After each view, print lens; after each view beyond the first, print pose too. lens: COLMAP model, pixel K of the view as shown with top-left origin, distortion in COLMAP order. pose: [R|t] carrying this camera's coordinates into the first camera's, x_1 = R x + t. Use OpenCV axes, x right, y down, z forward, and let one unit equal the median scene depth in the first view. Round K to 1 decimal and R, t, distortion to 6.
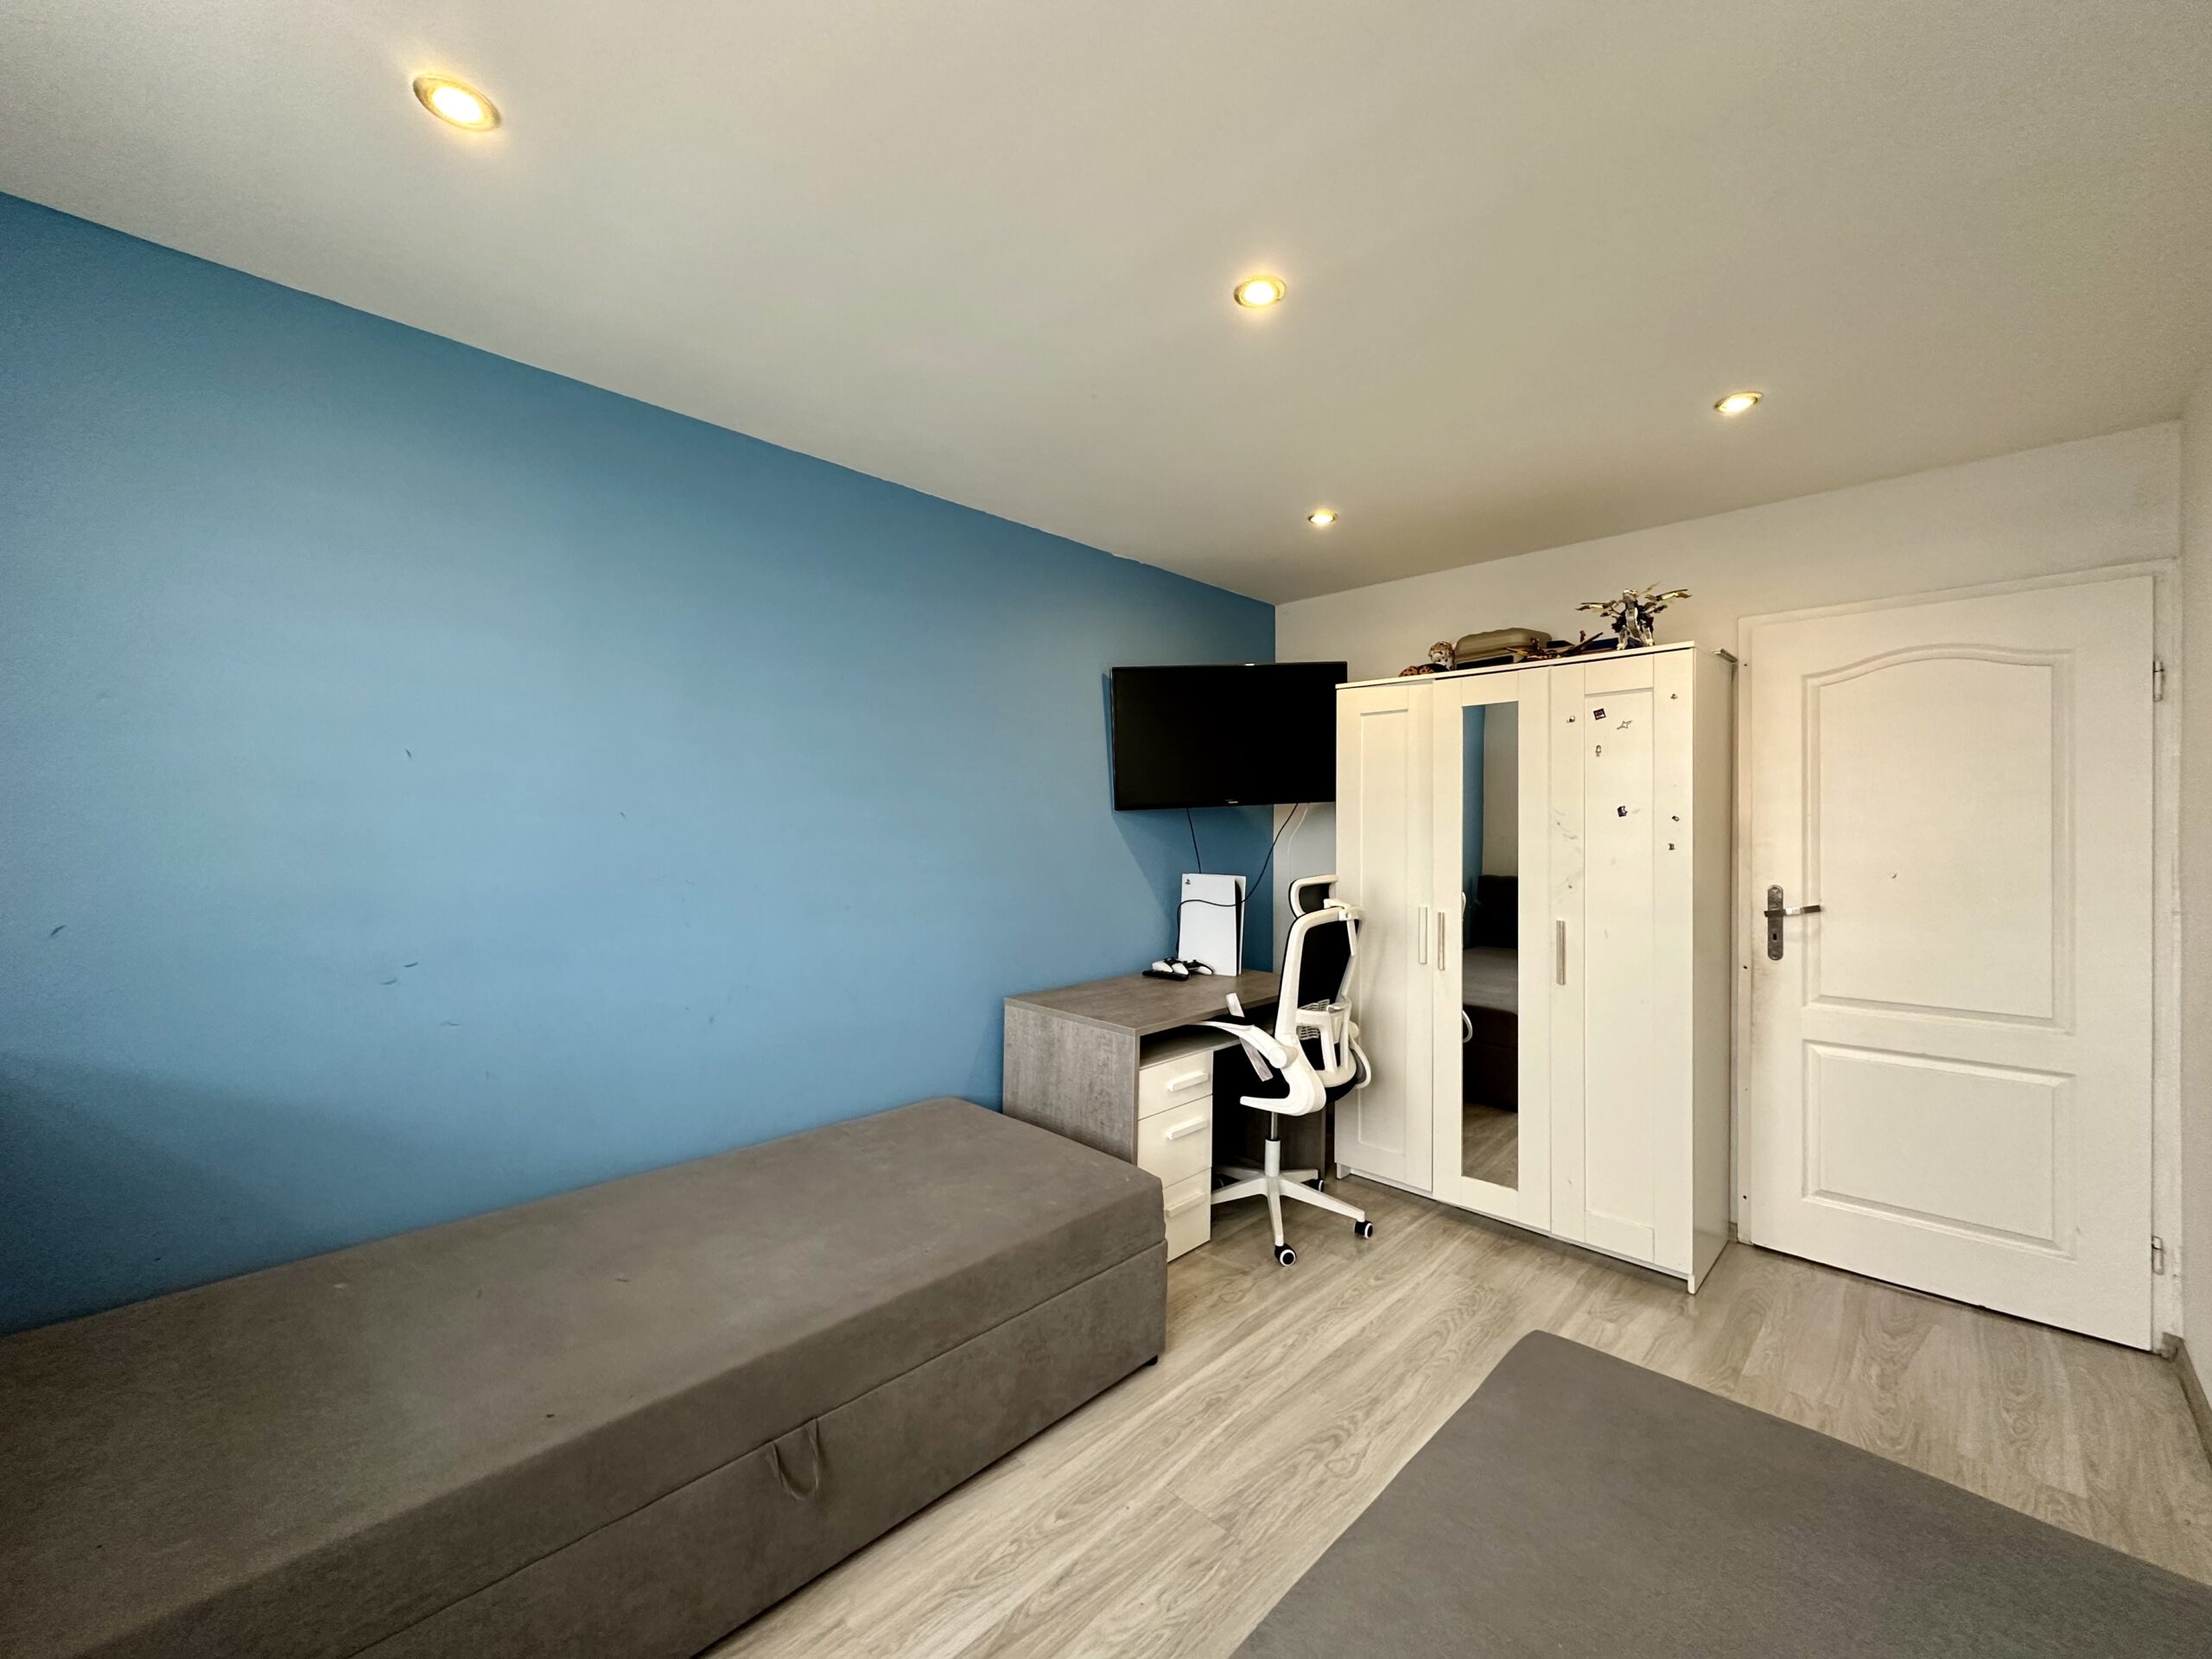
lens RADIAL K [[892.3, 0, 1096.3], [0, 892.3, 825.9], [0, 0, 1]] dist [-0.000919, 0.000218]
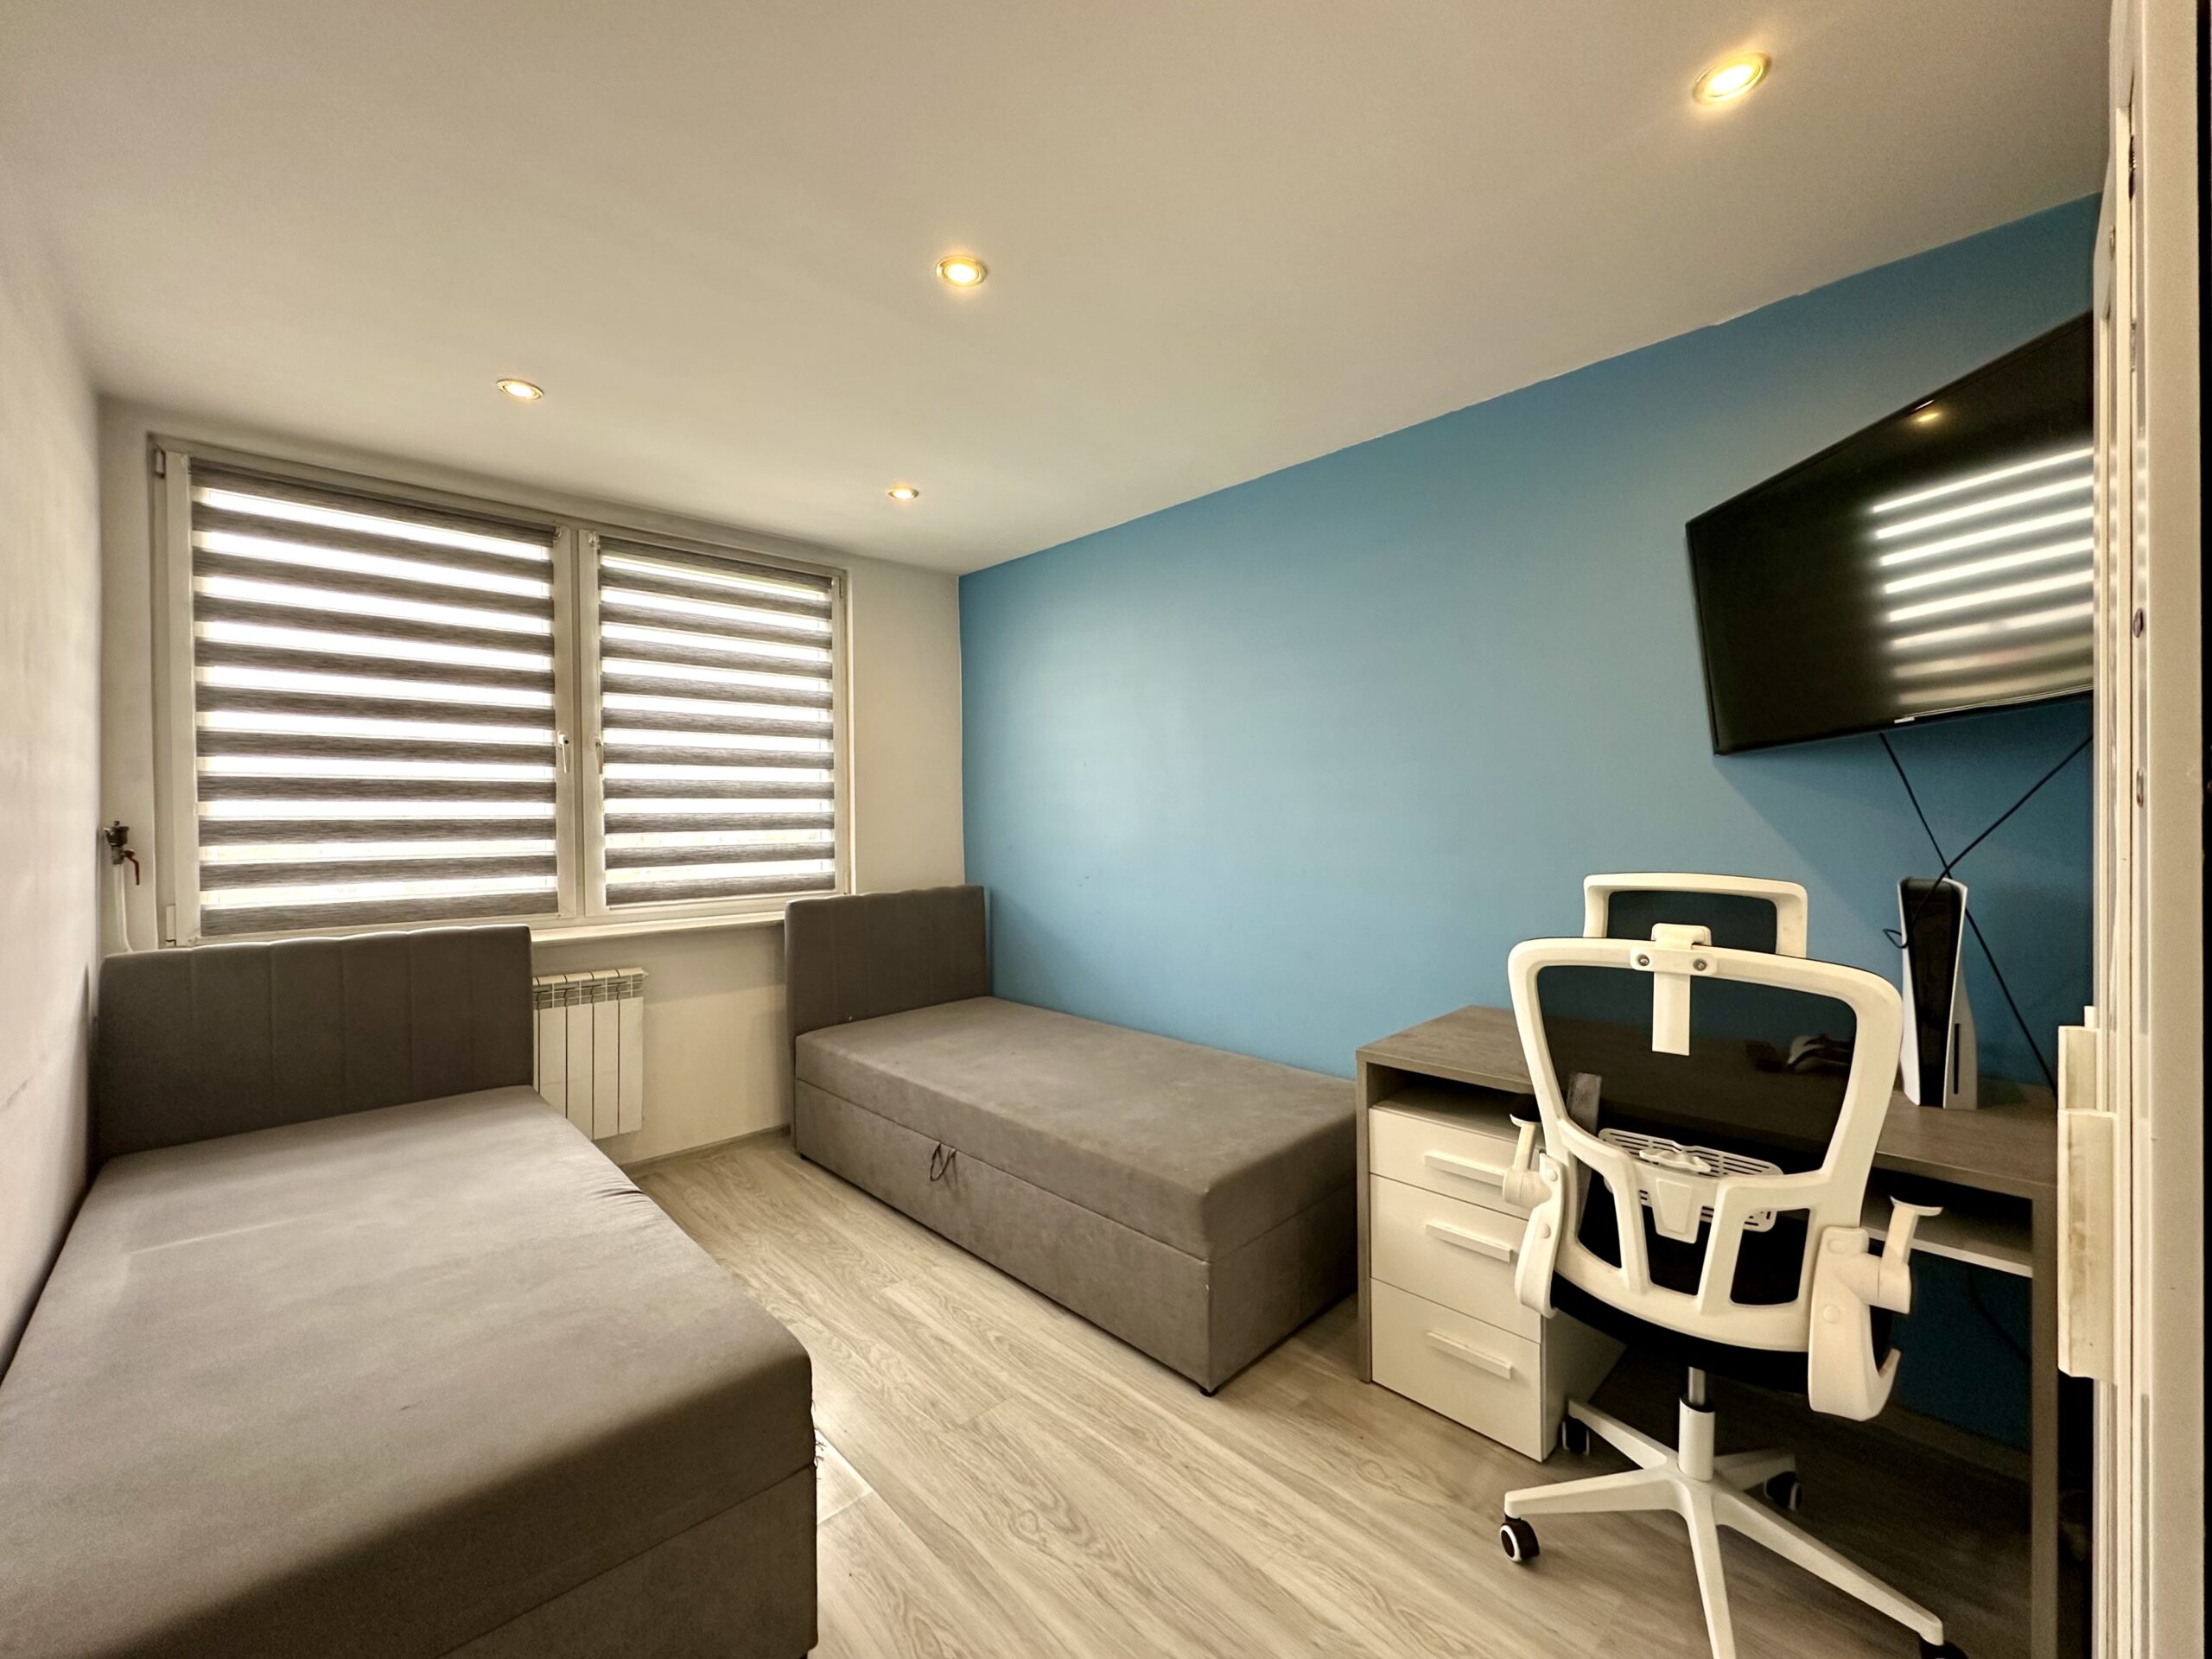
lens RADIAL K [[892.3, 0, 1096.3], [0, 892.3, 825.9], [0, 0, 1]] dist [-0.000919, 0.000218]
pose [[-0.027431, 0.008880, -0.999584, 1.047289], [0.007268, 0.999936, 0.008683, 0.031135], [0.999597, -0.007026, -0.027494, 1.014578]]
